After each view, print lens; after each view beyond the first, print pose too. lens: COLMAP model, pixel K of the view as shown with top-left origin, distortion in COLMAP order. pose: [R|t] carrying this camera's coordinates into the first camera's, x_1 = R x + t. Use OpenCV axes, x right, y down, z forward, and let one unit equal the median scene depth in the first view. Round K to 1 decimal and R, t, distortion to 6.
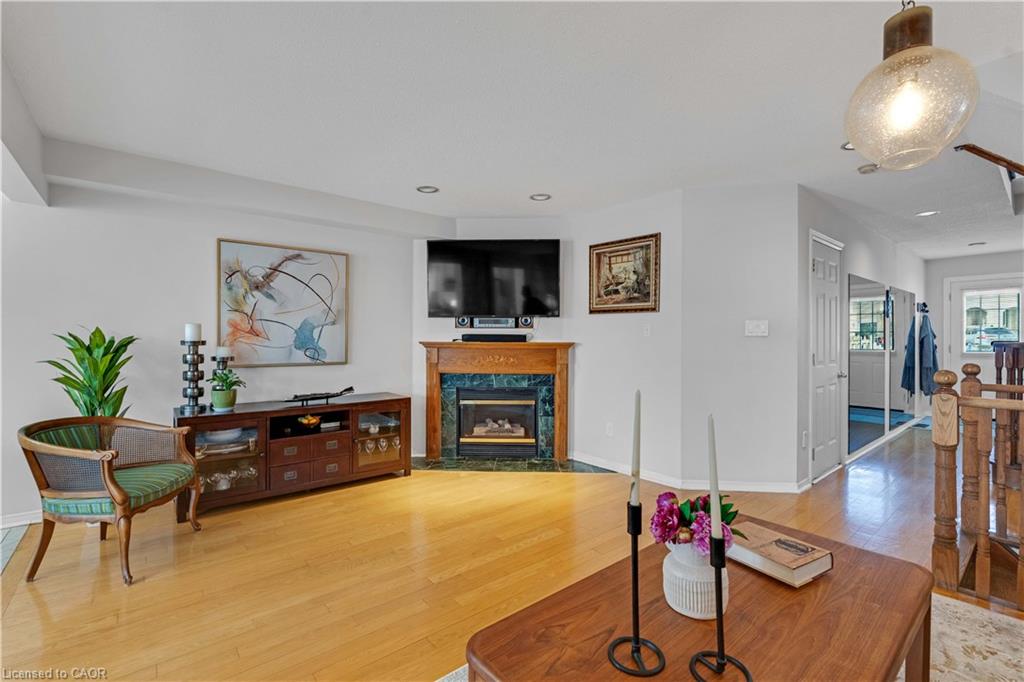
lens RADIAL K [[449.1, 0, 511.4], [0, 449.1, 340.6], [0, 0, 1]] dist [-0.002564, -0.000089]
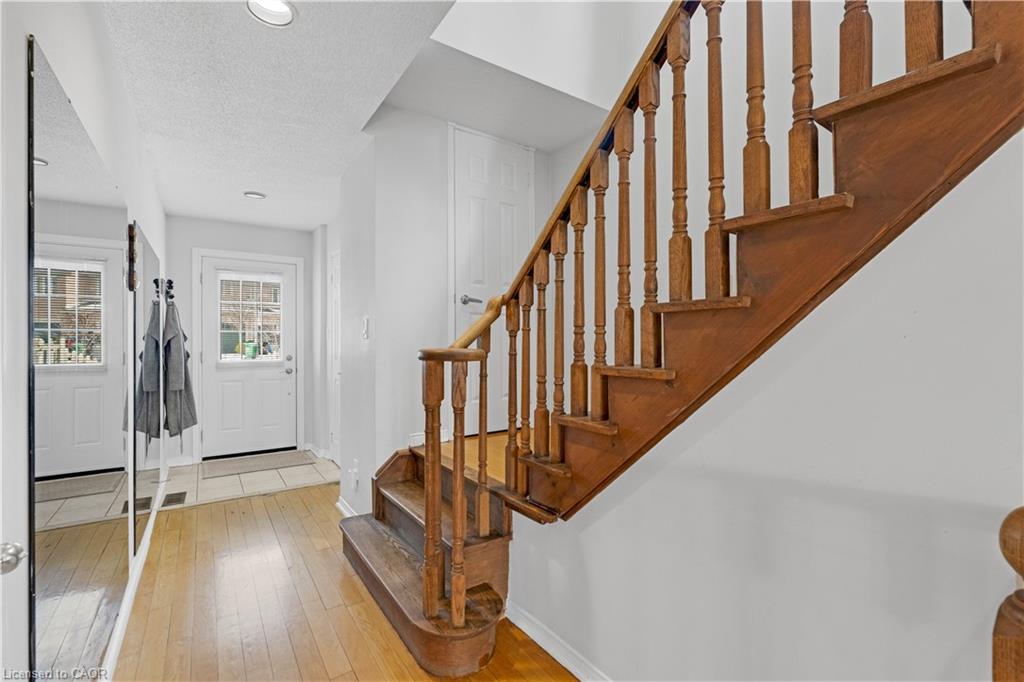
lens RADIAL K [[449.1, 0, 513.1], [0, 449.1, 343.0], [0, 0, 1]] dist [-0.002564, -0.000089]
pose [[0.087163, 0.000551, 0.996194, 0.371637], [0.001217, 0.999999, -0.000660, -0.001561], [-0.996193, 0.001270, 0.087162, 0.495322]]
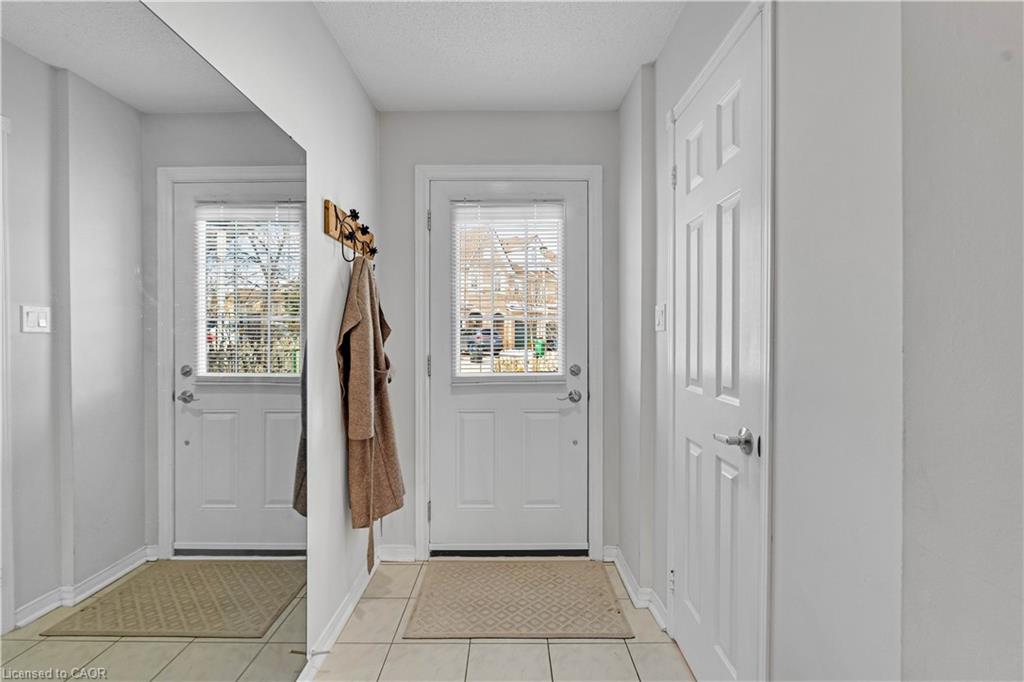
lens RADIAL K [[449.1, 0, 513.1], [0, 449.1, 340.9], [0, 0, 1]] dist [-0.002564, -0.000089]
pose [[0.642676, -0.002248, 0.766134, 0.759504], [-0.000713, 0.999994, 0.003532, -0.003065], [-0.766137, -0.002816, 0.642671, 0.728763]]
